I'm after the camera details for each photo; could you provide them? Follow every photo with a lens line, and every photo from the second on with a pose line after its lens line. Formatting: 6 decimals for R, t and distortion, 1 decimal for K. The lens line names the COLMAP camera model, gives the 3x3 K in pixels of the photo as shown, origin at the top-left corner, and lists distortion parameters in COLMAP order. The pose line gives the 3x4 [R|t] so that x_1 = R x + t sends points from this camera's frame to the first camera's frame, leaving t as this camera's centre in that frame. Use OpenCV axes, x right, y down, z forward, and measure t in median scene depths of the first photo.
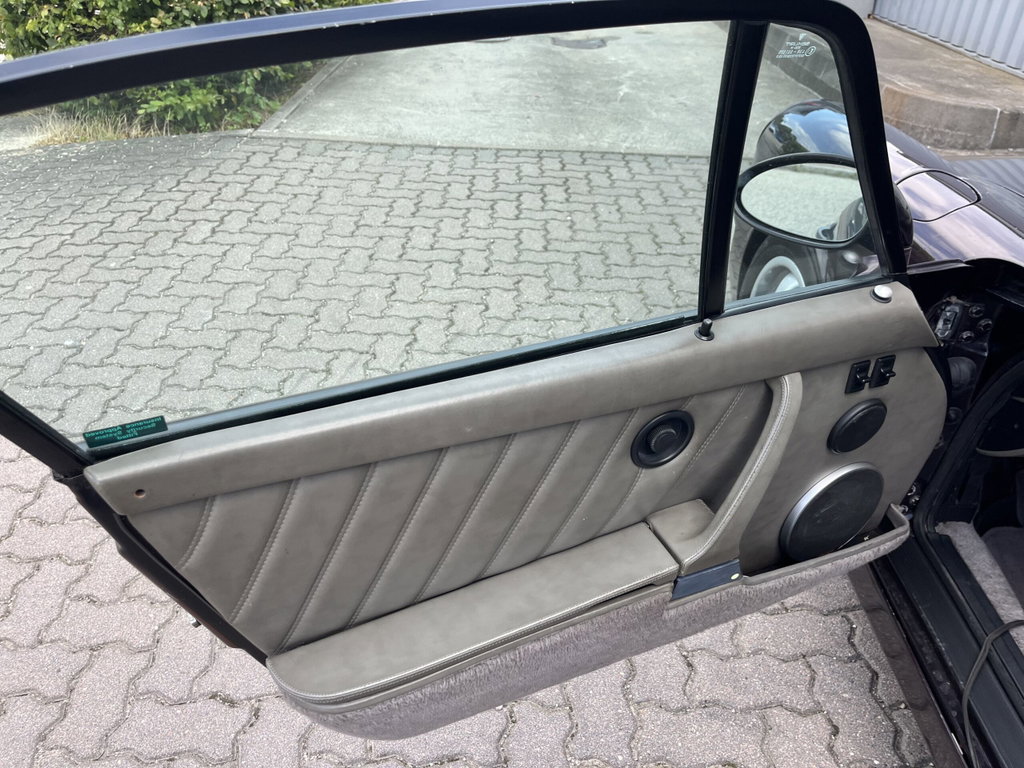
lens RADIAL K [[772.7, 0, 512.3], [0, 772.7, 377.7], [0, 0, 1]] dist [0.085427, -0.128658]
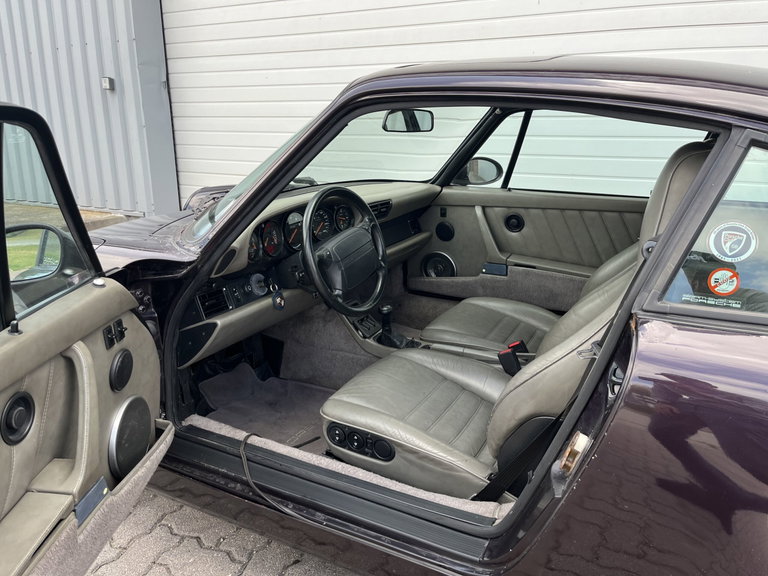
lens RADIAL K [[610.2, 0, 366.9], [0, 610.2, 289.8], [0, 0, 1]] dist [0.090526, -0.139921]
pose [[0.471809, -0.265868, 0.840661, -0.329206], [0.504415, 0.863403, -0.010036, 0.184633], [-0.723161, 0.428777, 0.541469, -0.106480]]
